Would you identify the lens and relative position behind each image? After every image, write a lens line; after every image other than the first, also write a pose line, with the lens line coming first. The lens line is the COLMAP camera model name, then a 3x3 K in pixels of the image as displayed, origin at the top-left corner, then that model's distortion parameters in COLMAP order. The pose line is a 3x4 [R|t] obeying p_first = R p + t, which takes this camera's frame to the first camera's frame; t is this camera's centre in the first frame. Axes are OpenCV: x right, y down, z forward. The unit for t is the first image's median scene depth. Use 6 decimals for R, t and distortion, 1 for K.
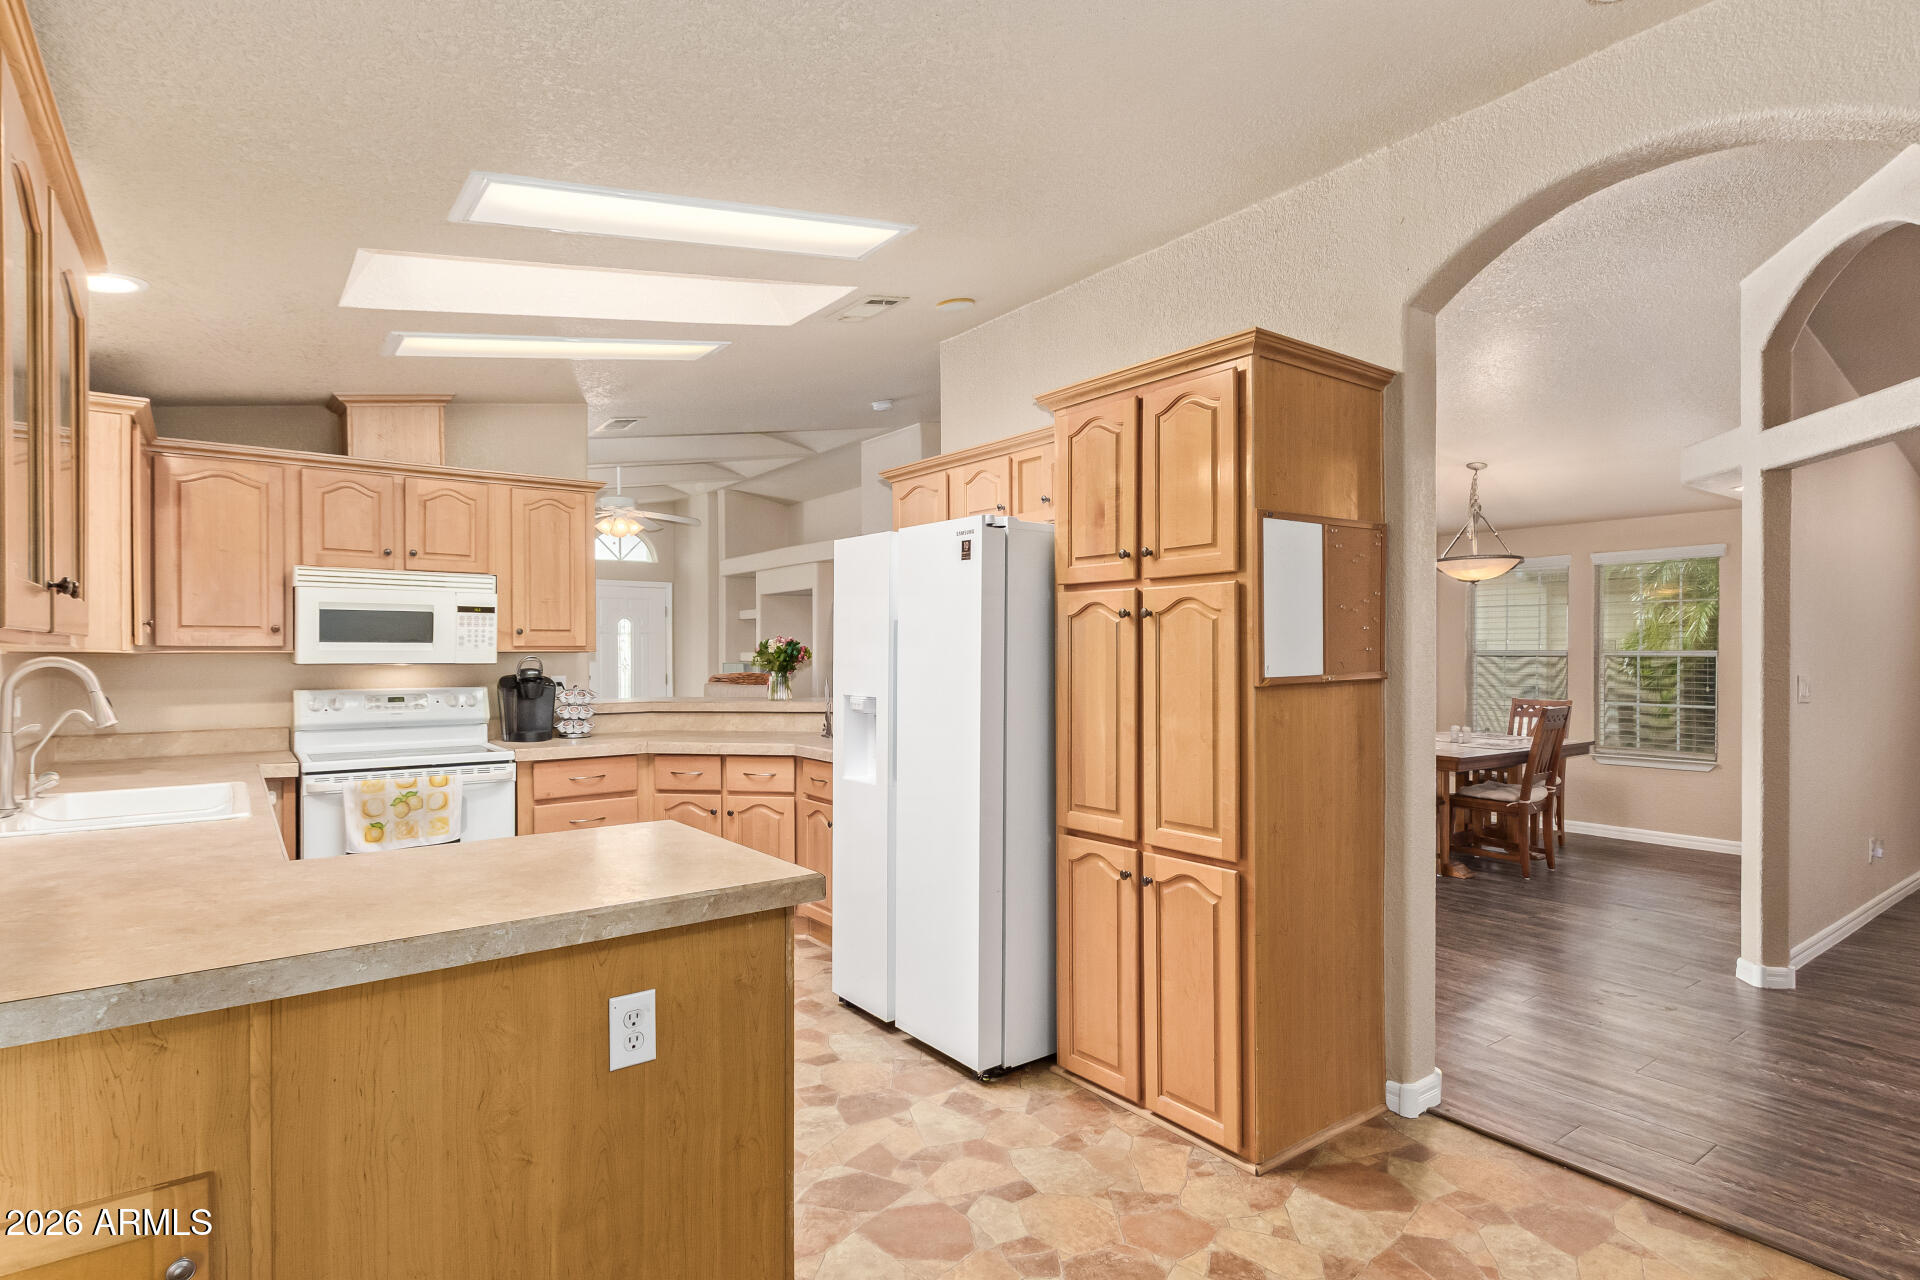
lens RADIAL K [[978.6, 0, 958.9], [0, 978.6, 646.7], [0, 0, 1]] dist [0.000236, 0.000111]
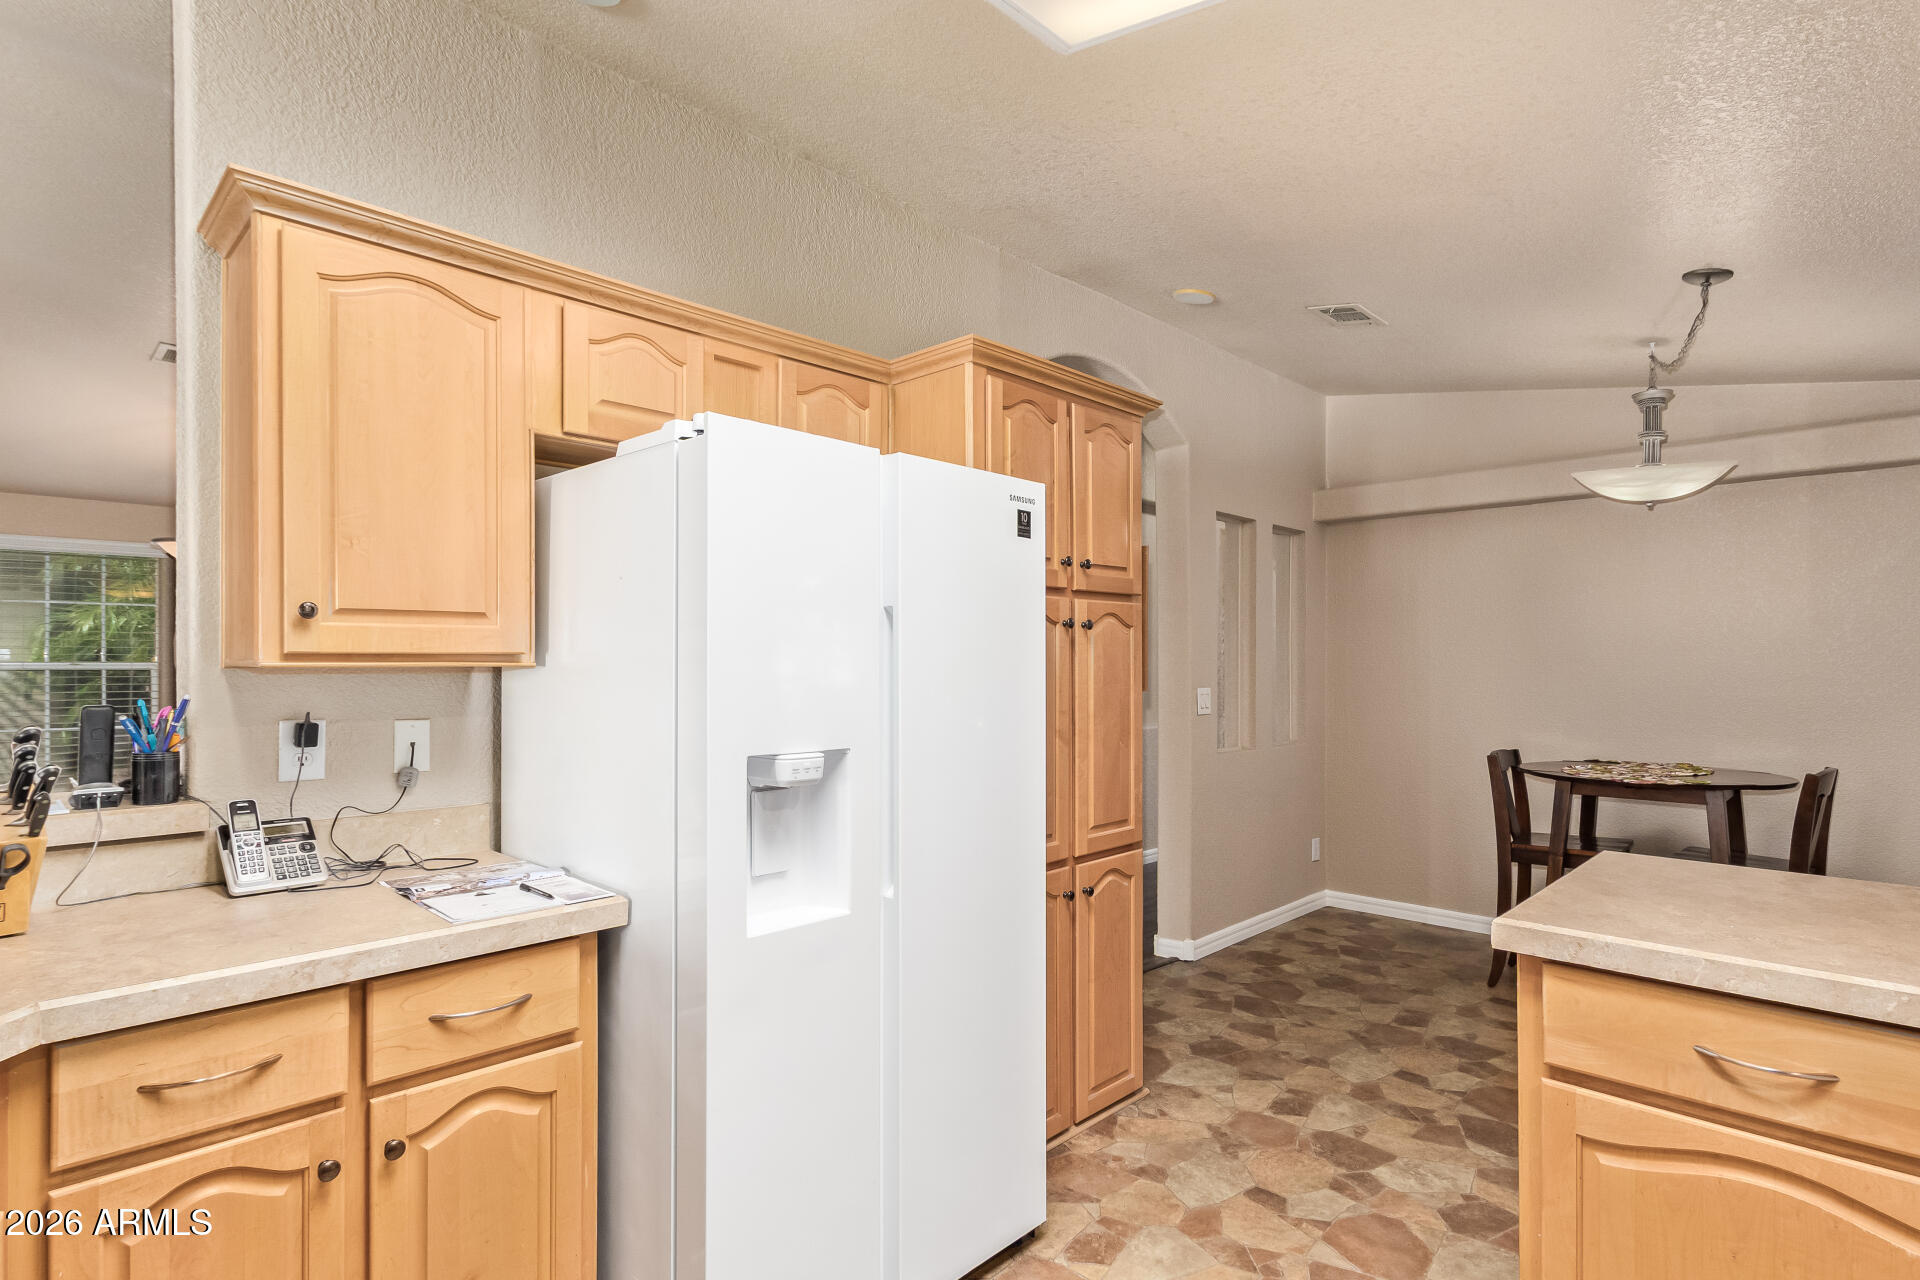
lens RADIAL K [[978.6, 0, 959.4], [0, 978.6, 649.3], [0, 0, 1]] dist [0.000236, 0.000111]
pose [[-0.155121, 0.010062, 0.987844, -0.794948], [0.002371, 0.999949, -0.009813, 0.002190], [-0.987893, 0.000820, -0.155136, 1.308023]]
